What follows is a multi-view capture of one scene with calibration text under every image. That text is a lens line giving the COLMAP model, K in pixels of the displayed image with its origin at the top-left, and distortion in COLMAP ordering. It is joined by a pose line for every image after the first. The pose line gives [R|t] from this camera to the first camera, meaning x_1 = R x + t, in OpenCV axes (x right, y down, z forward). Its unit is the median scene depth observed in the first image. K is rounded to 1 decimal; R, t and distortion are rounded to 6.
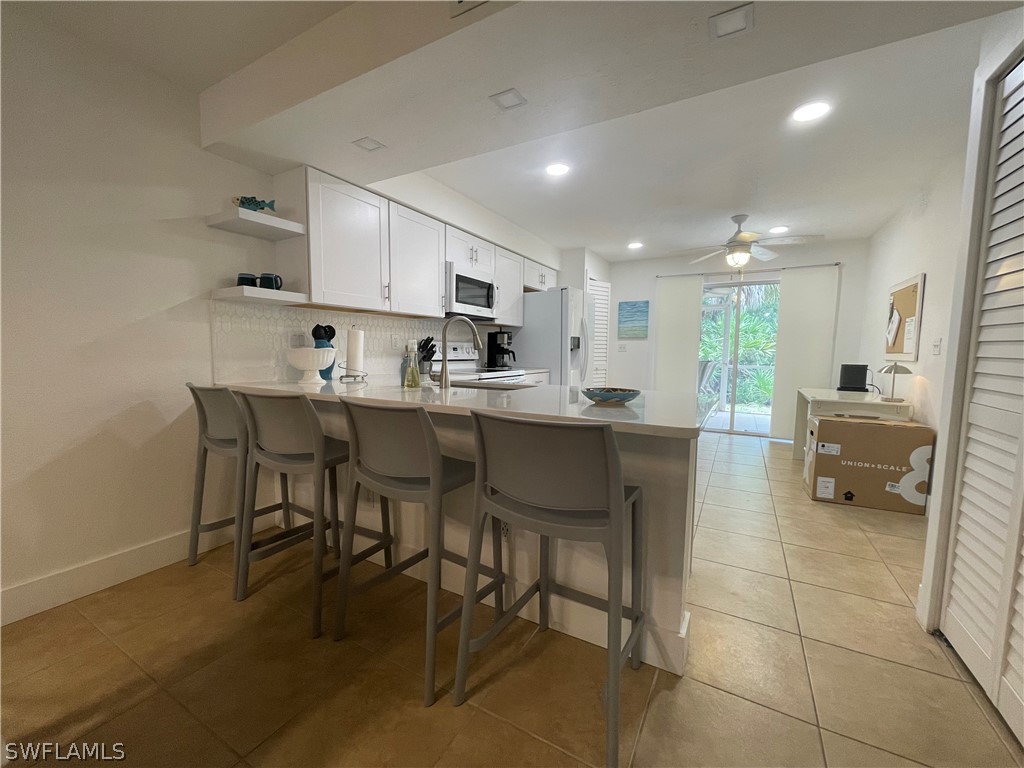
lens RADIAL K [[413.0, 0, 508.0], [0, 413.0, 388.8], [0, 0, 1]] dist [-0.006027, 0.002693]
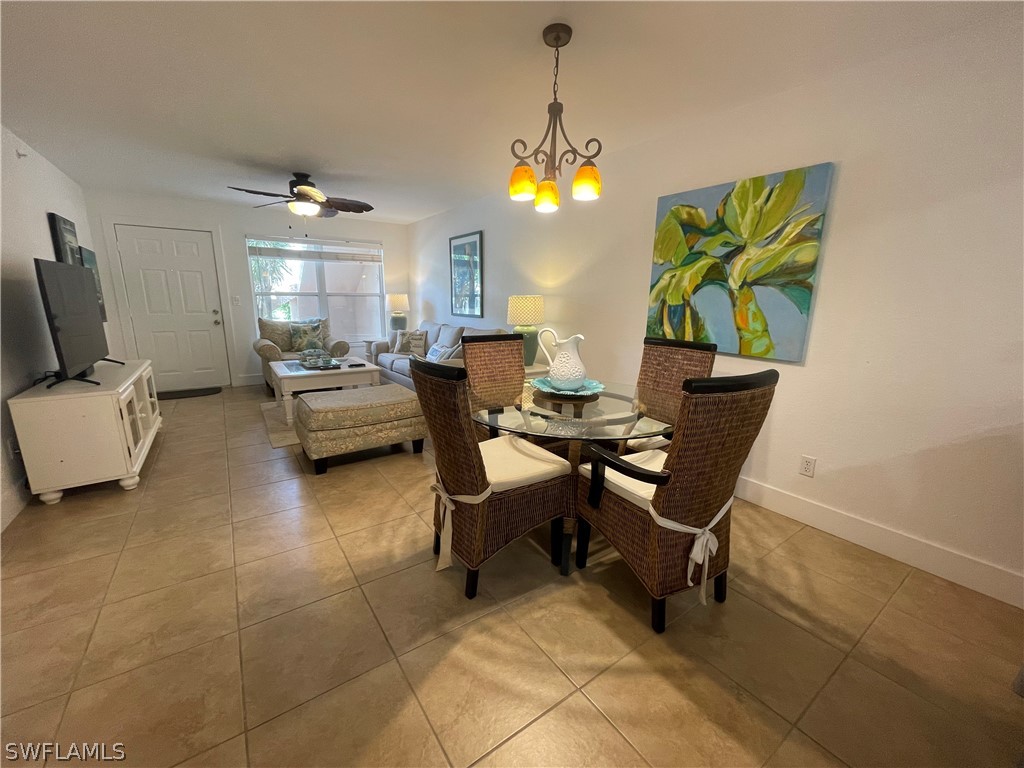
lens RADIAL K [[413.0, 0, 509.2], [0, 413.0, 386.4], [0, 0, 1]] dist [-0.006027, 0.002693]
pose [[-0.427915, 0.175739, -0.886569, 0.197196], [-0.104439, 0.964729, 0.241641, -0.071146], [0.897765, 0.195994, -0.394468, 0.210804]]
